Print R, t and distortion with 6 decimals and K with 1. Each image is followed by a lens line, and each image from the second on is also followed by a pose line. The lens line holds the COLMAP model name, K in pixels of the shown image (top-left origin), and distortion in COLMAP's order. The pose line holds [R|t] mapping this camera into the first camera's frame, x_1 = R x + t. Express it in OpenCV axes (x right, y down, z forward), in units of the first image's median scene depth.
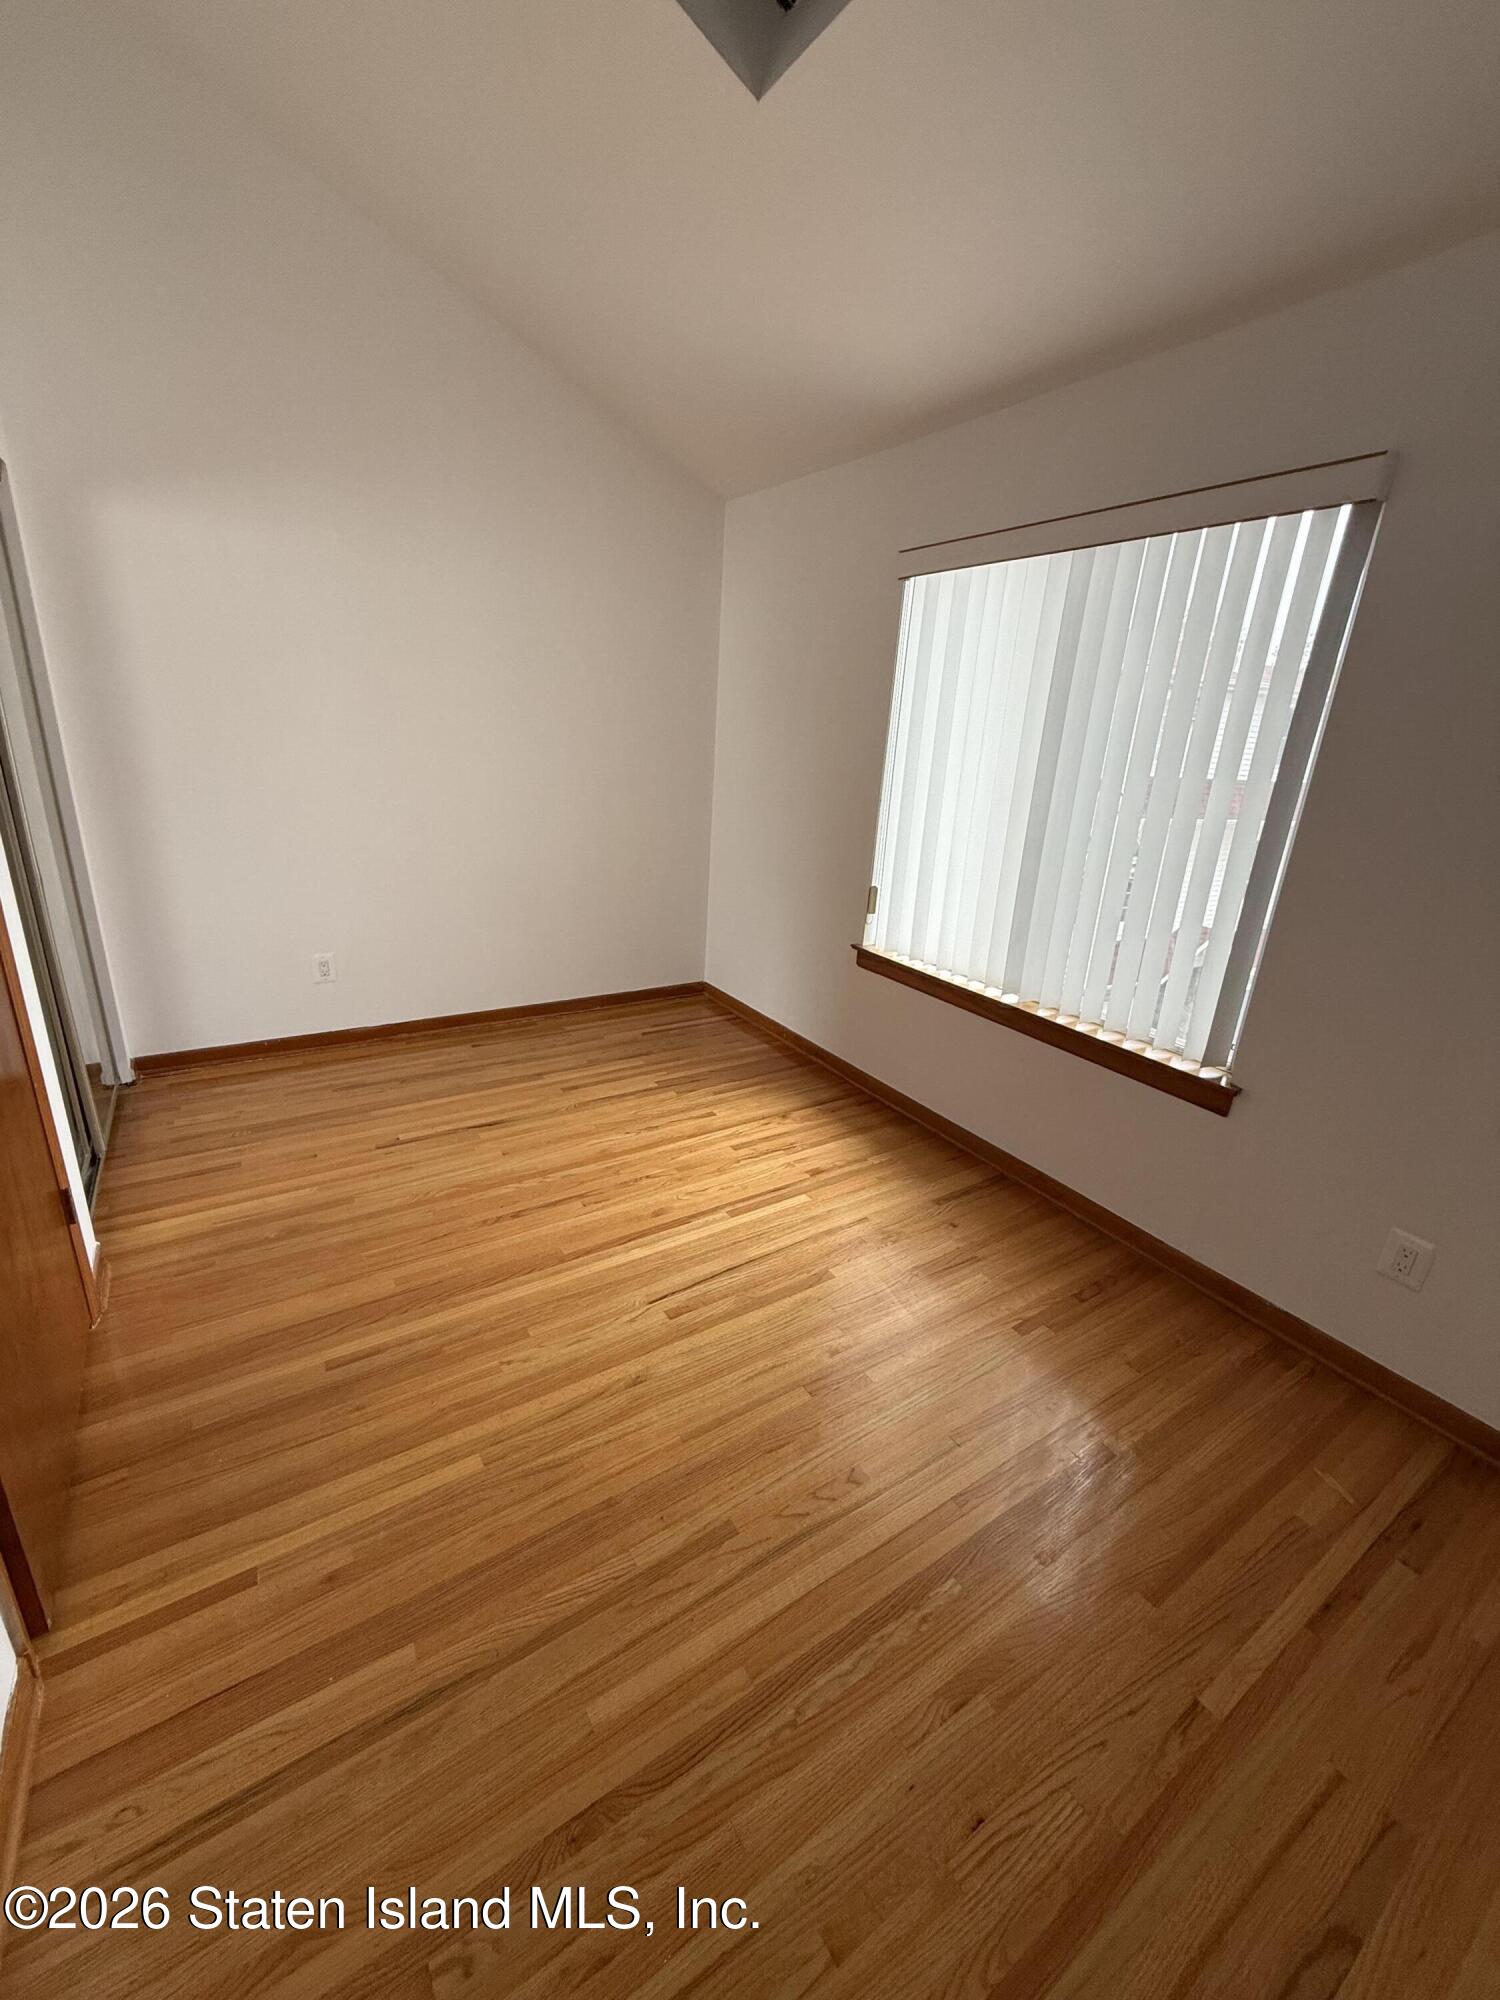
lens RADIAL K [[796.6, 0, 756.1], [0, 796.6, 997.2], [0, 0, 1]] dist [-0.001415, -0.000061]
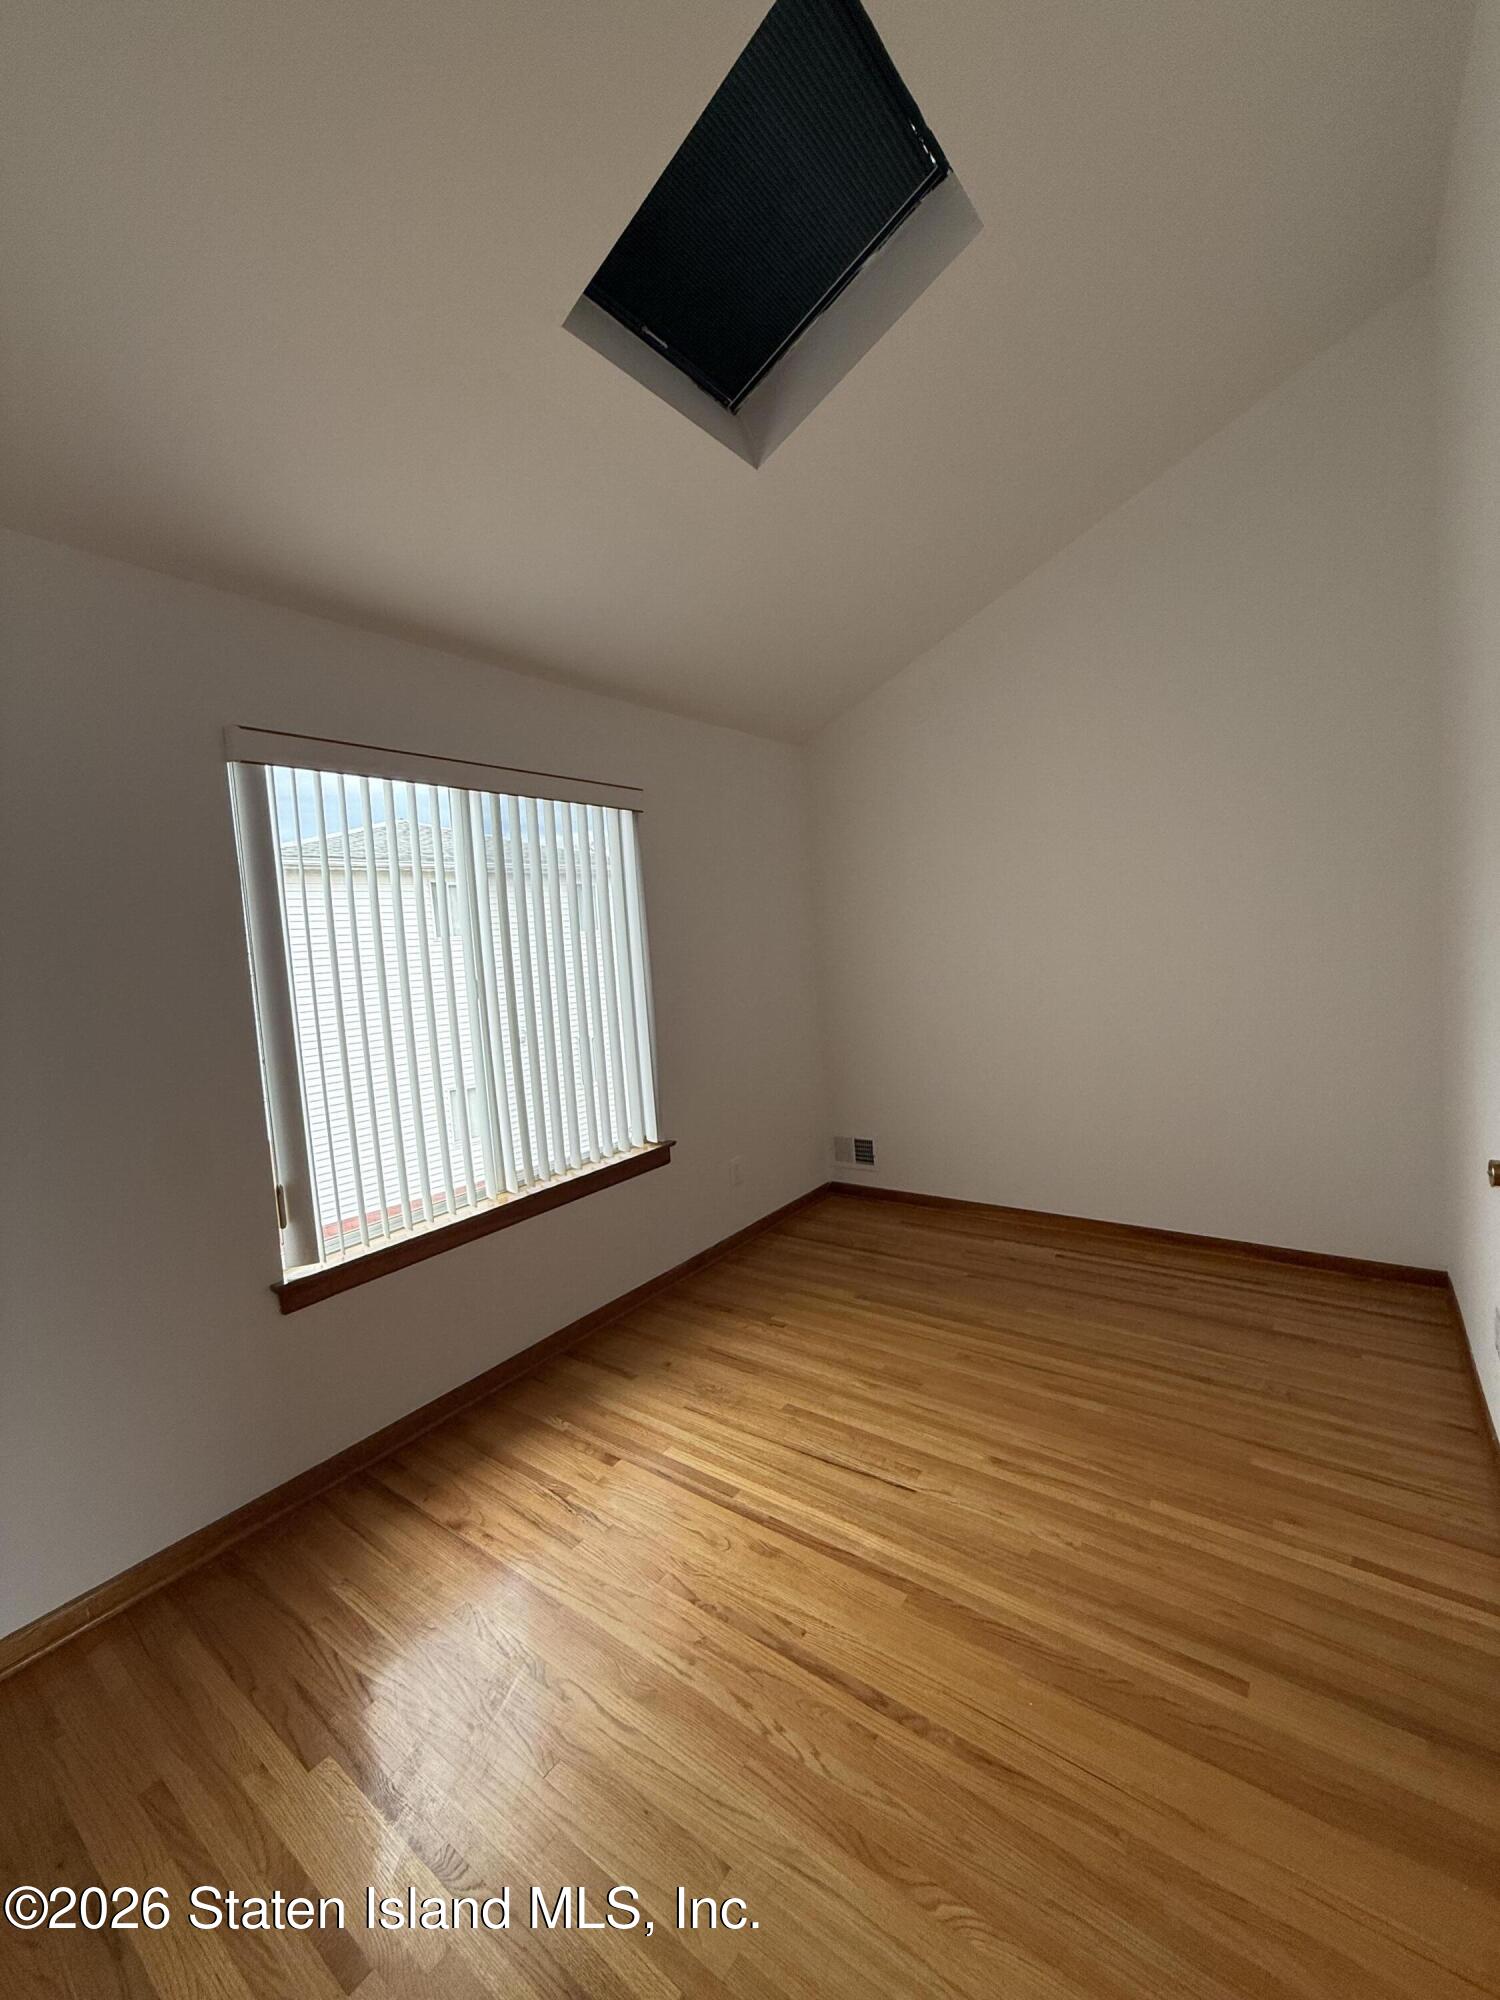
lens RADIAL K [[796.6, 0, 753.1], [0, 796.6, 996.3], [0, 0, 1]] dist [-0.001415, -0.000061]
pose [[-0.357563, -0.096047, 0.928937, -0.830592], [0.340335, 0.912892, 0.225389, -0.416921], [-0.869667, 0.396741, -0.293729, 1.111666]]
